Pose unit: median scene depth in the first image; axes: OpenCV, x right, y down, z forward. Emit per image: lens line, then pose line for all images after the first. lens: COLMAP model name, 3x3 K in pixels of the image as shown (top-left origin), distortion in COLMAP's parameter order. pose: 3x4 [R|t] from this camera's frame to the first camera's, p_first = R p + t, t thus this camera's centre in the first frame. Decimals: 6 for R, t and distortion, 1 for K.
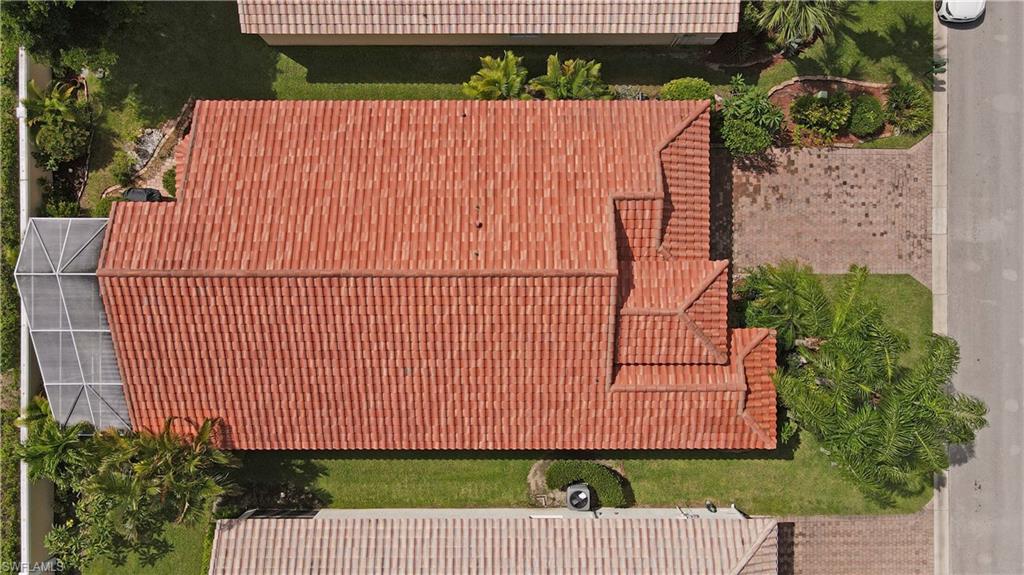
lens RADIAL K [[725.5, 0, 511.5], [0, 725.5, 287.7], [0, 0, 1]] dist [0.003274, 0.001085]
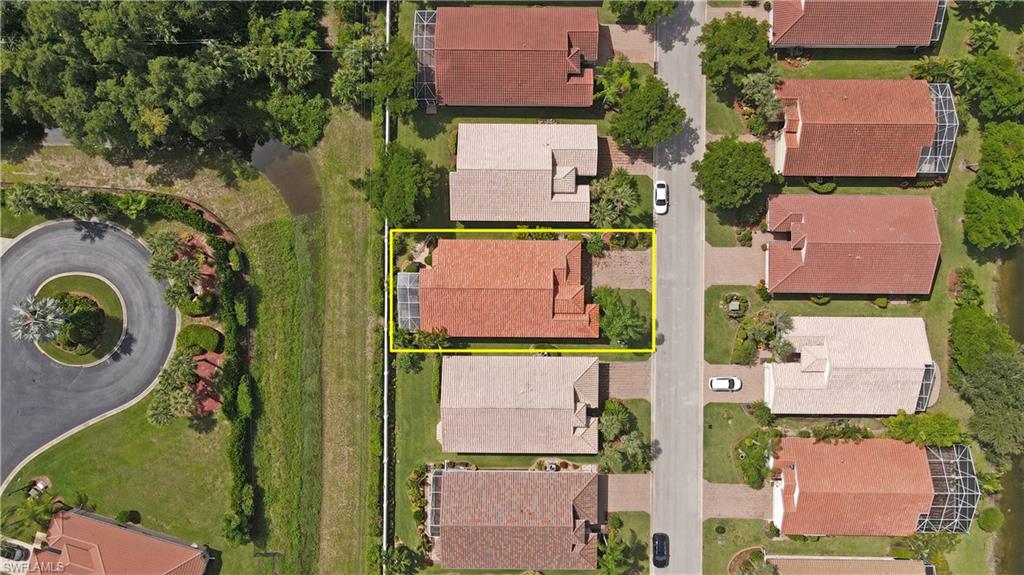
lens RADIAL K [[725.5, 0, 512.5], [0, 725.5, 287.8], [0, 0, 1]] dist [0.003274, 0.001085]
pose [[0.999959, 0.008483, -0.003233, -0.046700], [-0.008489, 0.999962, -0.001796, -0.012851], [0.003217, 0.001824, 0.999993, -2.320890]]
